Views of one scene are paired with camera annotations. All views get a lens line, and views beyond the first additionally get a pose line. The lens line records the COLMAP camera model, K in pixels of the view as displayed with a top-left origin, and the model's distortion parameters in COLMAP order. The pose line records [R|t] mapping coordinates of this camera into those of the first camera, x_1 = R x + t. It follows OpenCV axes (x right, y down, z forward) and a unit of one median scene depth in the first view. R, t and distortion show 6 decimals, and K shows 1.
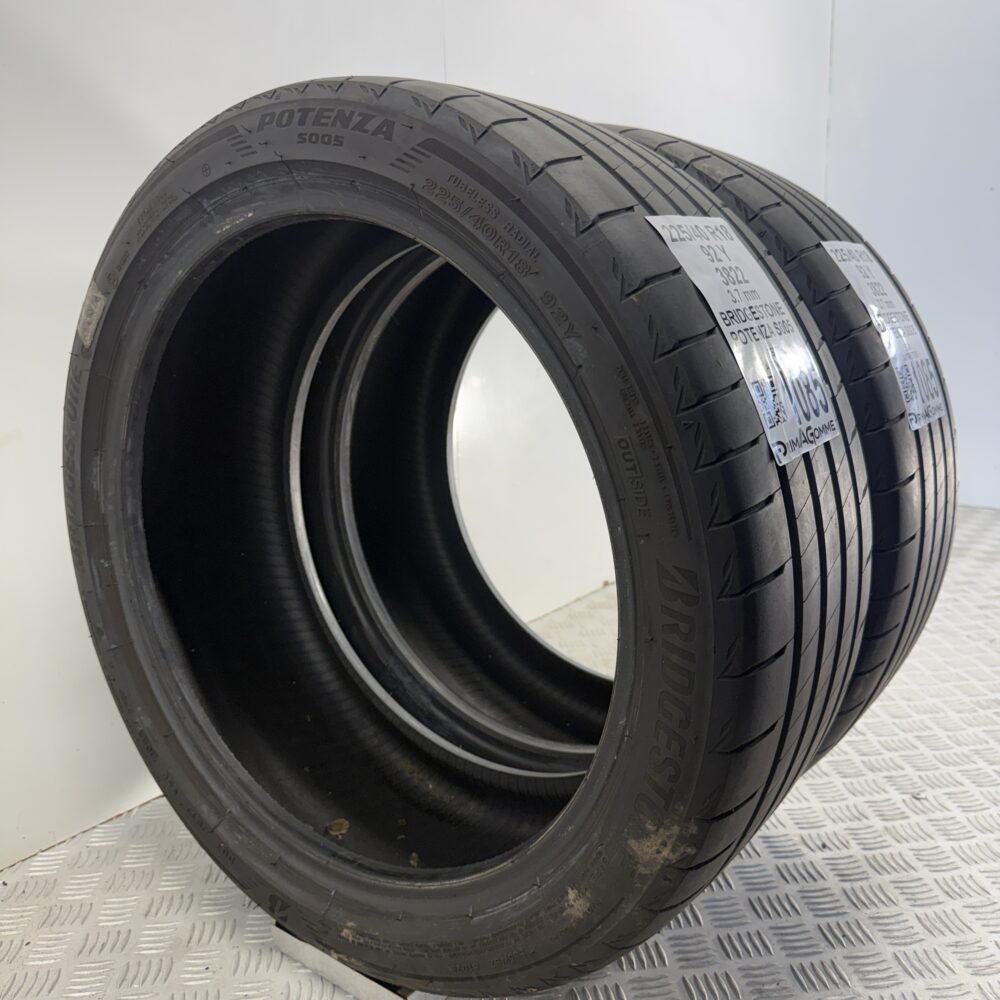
lens RADIAL K [[957.6, 0, 500.0], [0, 957.6, 500.0], [0, 0, 1]] dist [0.019922, -0.011438]
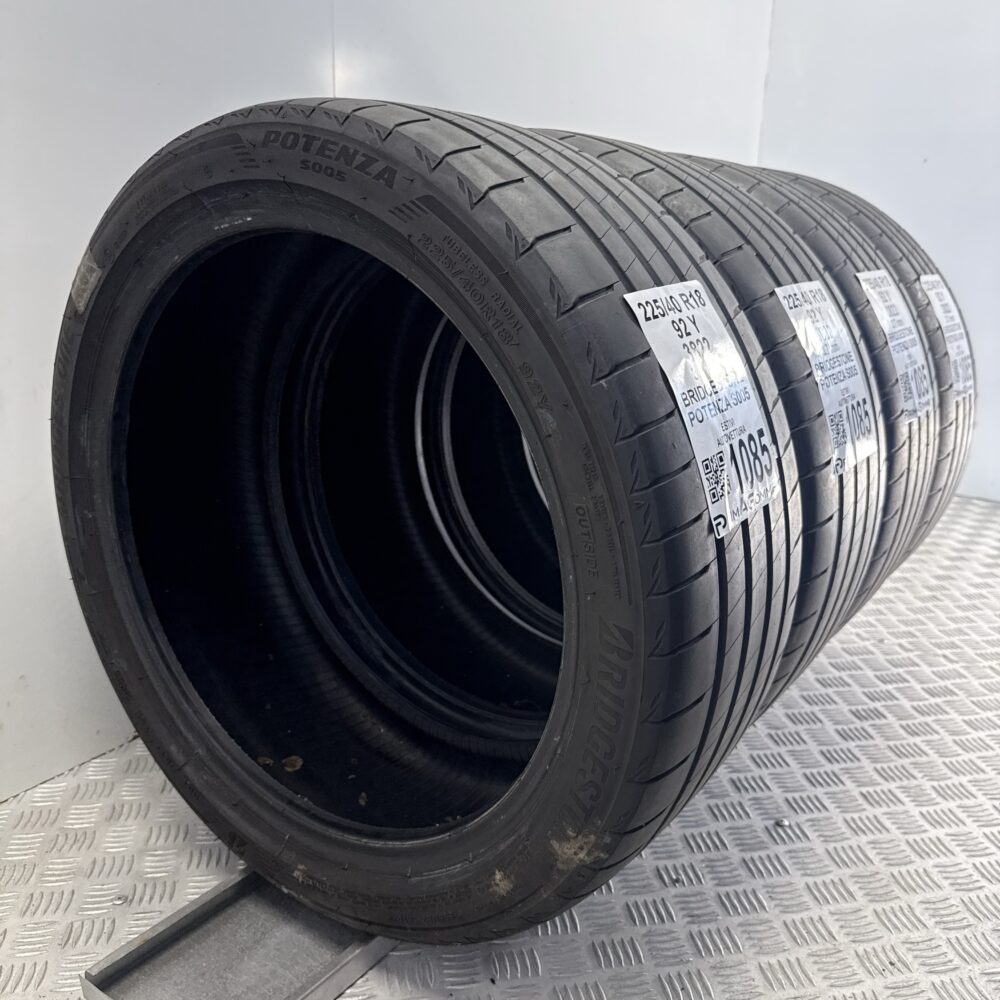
lens RADIAL K [[957.6, 0, 500.0], [0, 957.6, 500.0], [0, 0, 1]] dist [0.019922, -0.011438]
pose [[0.995407, 0.086414, 0.041189, -0.009523], [-0.090953, 0.987933, 0.125362, -0.177811], [-0.029859, -0.128533, 0.991256, -0.081865]]
